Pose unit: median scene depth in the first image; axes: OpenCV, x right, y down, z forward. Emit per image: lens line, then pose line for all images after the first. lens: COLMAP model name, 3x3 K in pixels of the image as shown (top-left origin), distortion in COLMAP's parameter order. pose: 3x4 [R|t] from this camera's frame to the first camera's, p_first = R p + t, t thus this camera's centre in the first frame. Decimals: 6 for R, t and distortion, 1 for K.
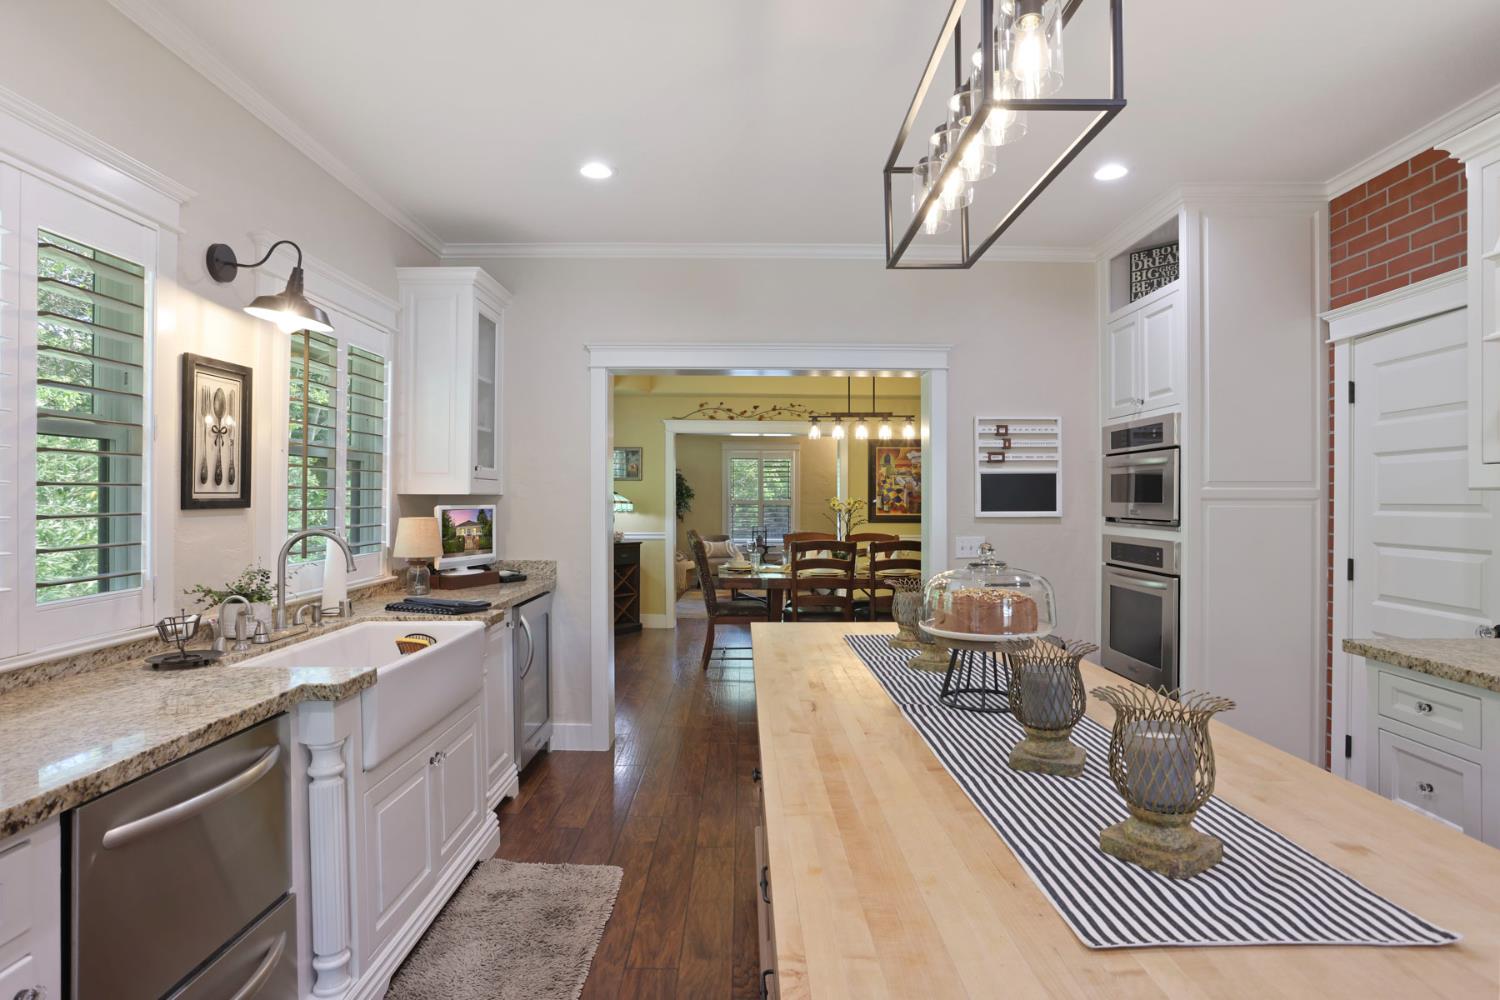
lens RADIAL K [[813.0, 0, 742.2], [0, 813.0, 506.9], [0, 0, 1]] dist [-0.042035, 0.000937]
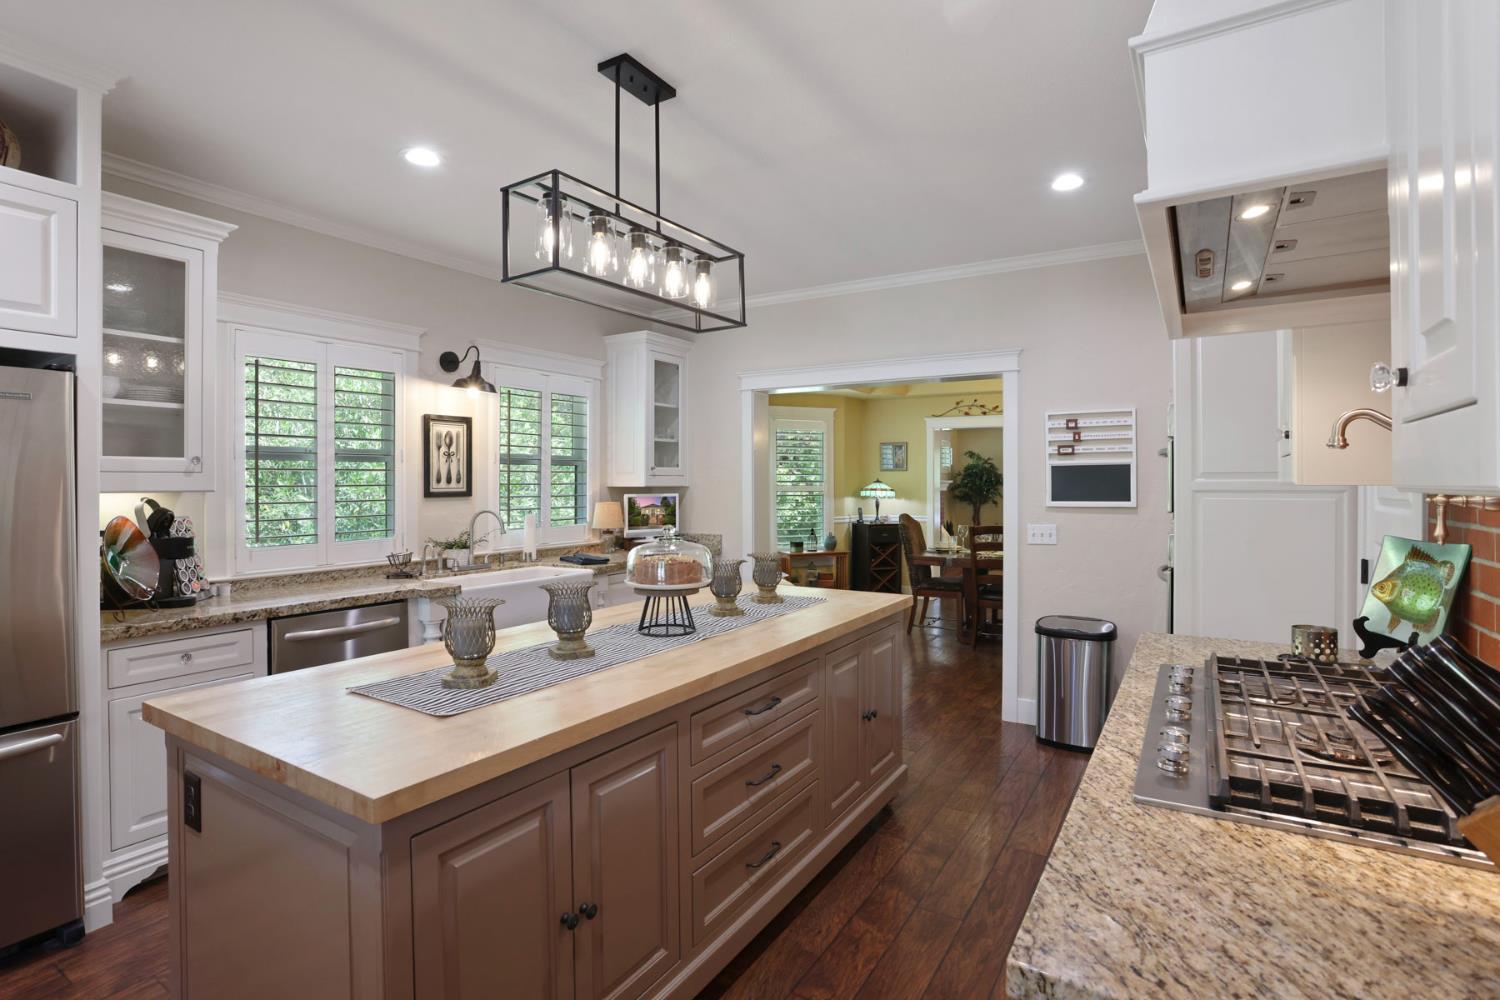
lens RADIAL K [[733.8, 0, 733.8], [0, 733.8, 498.4], [0, 0, 1]] dist [-0.074425, 0.033787]
pose [[0.844220, 0.006851, -0.535953, 0.454147], [-0.001549, 0.999945, 0.010343, -0.007210], [0.535995, -0.007902, 0.844184, -0.030539]]
